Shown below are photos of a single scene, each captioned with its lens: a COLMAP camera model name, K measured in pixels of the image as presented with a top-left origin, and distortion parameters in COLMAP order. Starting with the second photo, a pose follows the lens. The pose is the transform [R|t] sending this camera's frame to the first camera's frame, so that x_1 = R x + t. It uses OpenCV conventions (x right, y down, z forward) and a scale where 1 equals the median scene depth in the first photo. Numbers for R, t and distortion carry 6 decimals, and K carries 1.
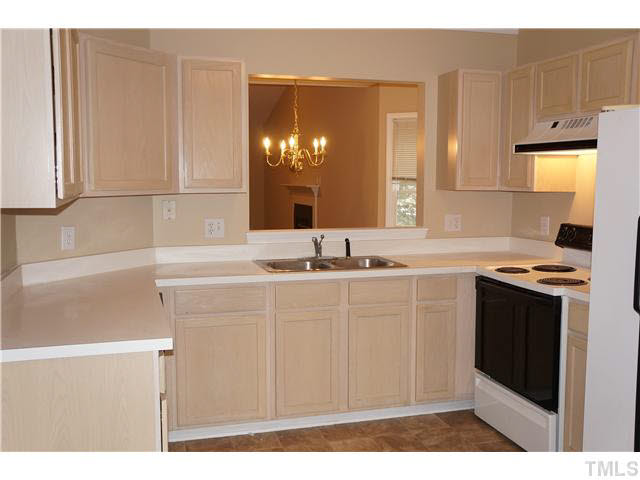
lens RADIAL K [[661.4, 0, 319.8], [0, 661.4, 241.6], [0, 0, 1]] dist [0.024417, 0.000000]
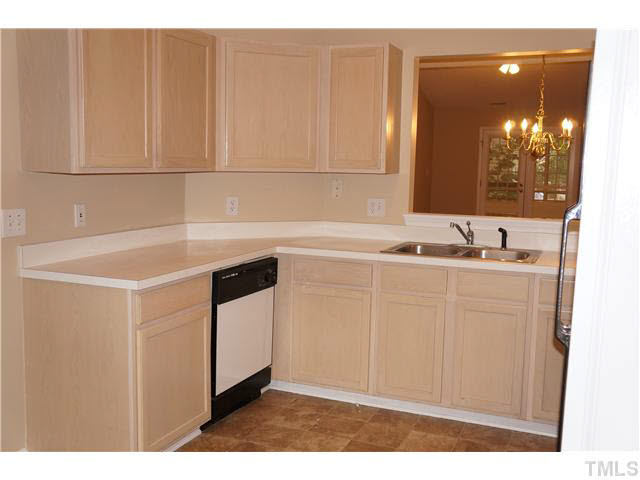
lens RADIAL K [[661.4, 0, 318.4], [0, 661.4, 238.4], [0, 0, 1]] dist [0.024417, 0.000000]
pose [[0.779102, 0.090539, -0.620325, 0.464724], [-0.081029, 0.995759, 0.043566, -0.010920], [0.621639, 0.016322, 0.783134, 0.135226]]
